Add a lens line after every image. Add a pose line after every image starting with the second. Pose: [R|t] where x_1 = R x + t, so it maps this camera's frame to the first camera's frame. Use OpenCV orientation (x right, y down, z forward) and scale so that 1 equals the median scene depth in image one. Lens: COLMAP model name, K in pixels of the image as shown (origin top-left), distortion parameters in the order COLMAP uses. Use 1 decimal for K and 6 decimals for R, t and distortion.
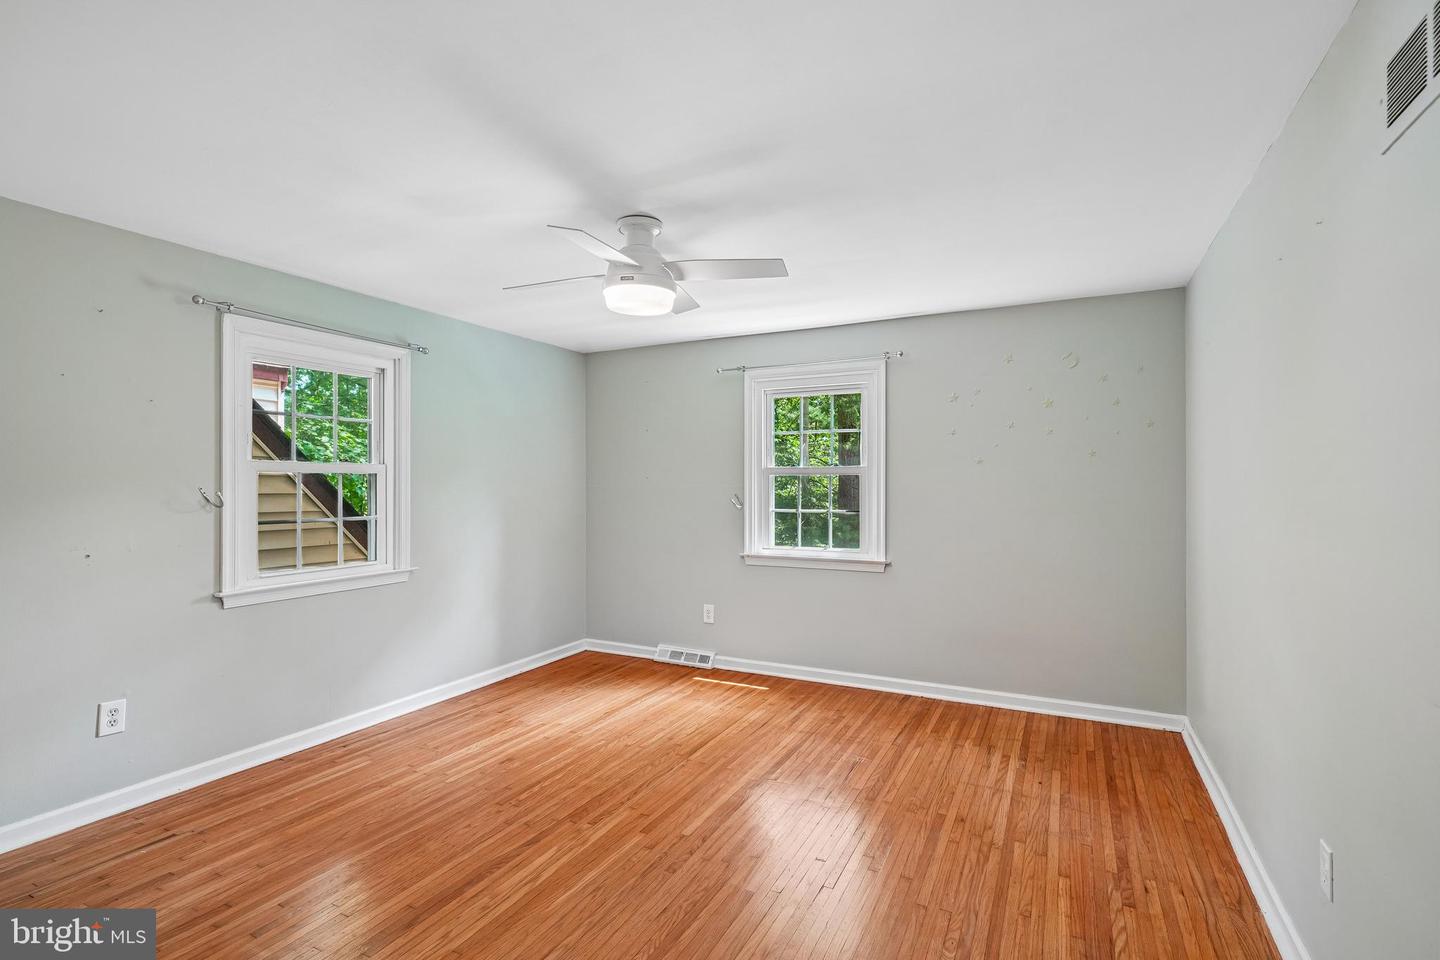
lens RADIAL K [[678.9, 0, 720.3], [0, 678.9, 480.6], [0, 0, 1]] dist [0.001256, 0.000045]
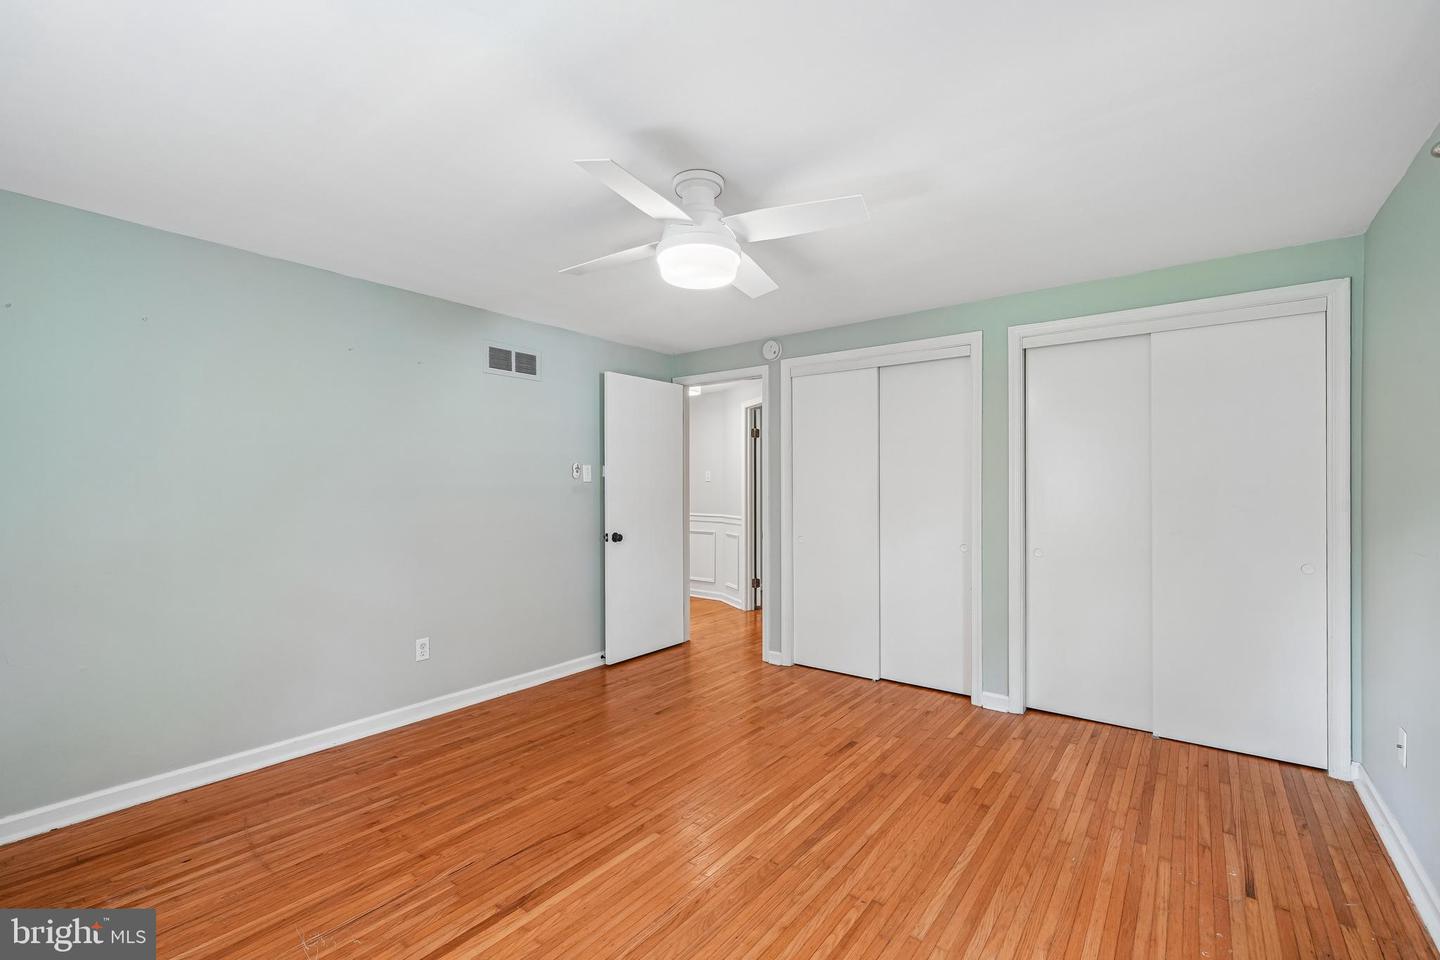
lens RADIAL K [[619.3, 0, 718.2], [0, 619.3, 483.8], [0, 0, 1]] dist [0.000497, 0.000012]
pose [[-0.981817, 0.002644, 0.189814, -0.315185], [0.001778, 0.999987, -0.004733, 0.020832], [-0.189824, -0.004309, -0.981809, 1.896061]]
